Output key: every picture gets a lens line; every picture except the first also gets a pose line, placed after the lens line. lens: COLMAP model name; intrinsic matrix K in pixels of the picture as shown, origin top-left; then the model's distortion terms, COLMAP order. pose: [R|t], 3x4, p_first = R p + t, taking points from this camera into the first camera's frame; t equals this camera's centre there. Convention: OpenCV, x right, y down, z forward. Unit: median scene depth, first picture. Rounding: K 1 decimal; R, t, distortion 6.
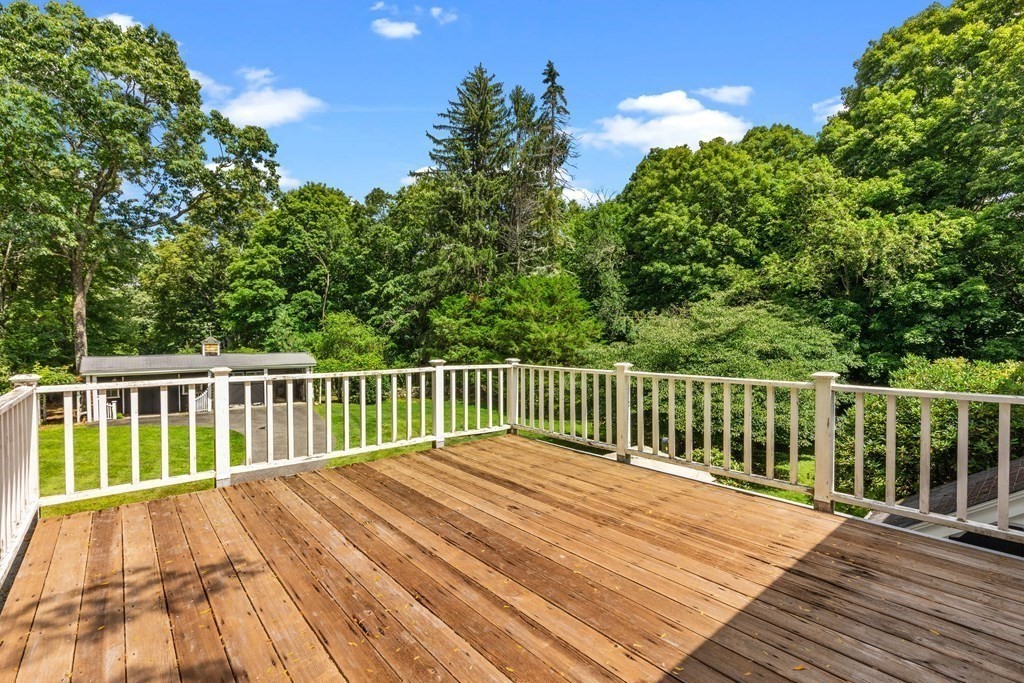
lens RADIAL K [[471.5, 0, 512.0], [0, 471.5, 341.5], [0, 0, 1]] dist [0.006301, -0.000074]
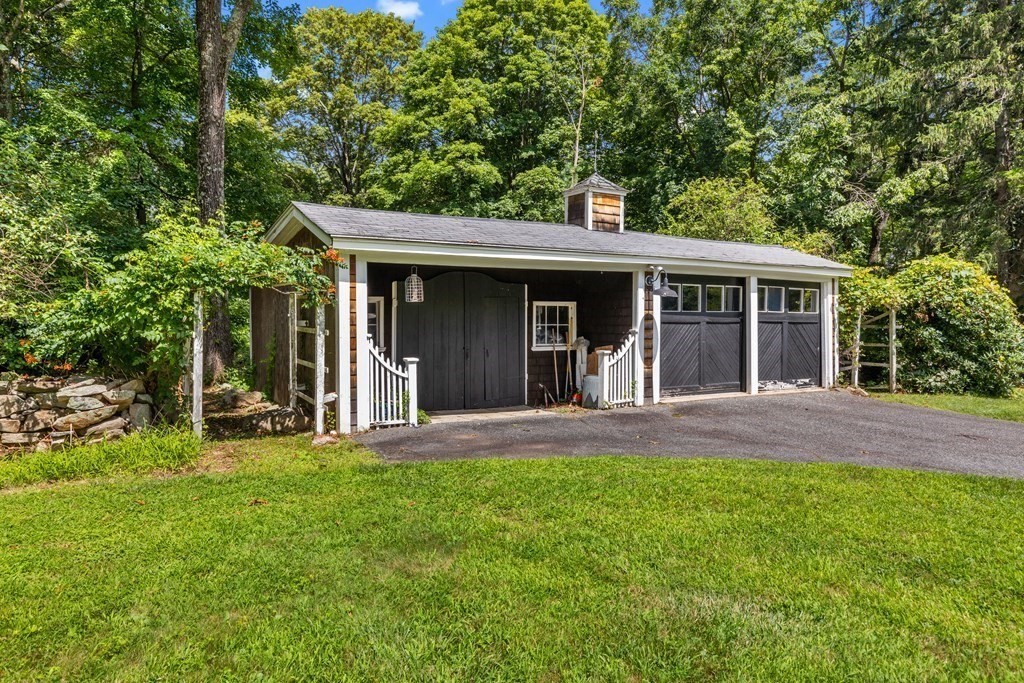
lens RADIAL K [[649.5, 0, 512.0], [0, 649.5, 341.5], [0, 0, 1]] dist [0.000495, 0.000085]
pose [[0.989523, 0.016913, -0.143384, -0.494993], [-0.012130, 0.999343, 0.034161, 0.070223], [0.143868, -0.032064, 0.989077, 0.432685]]
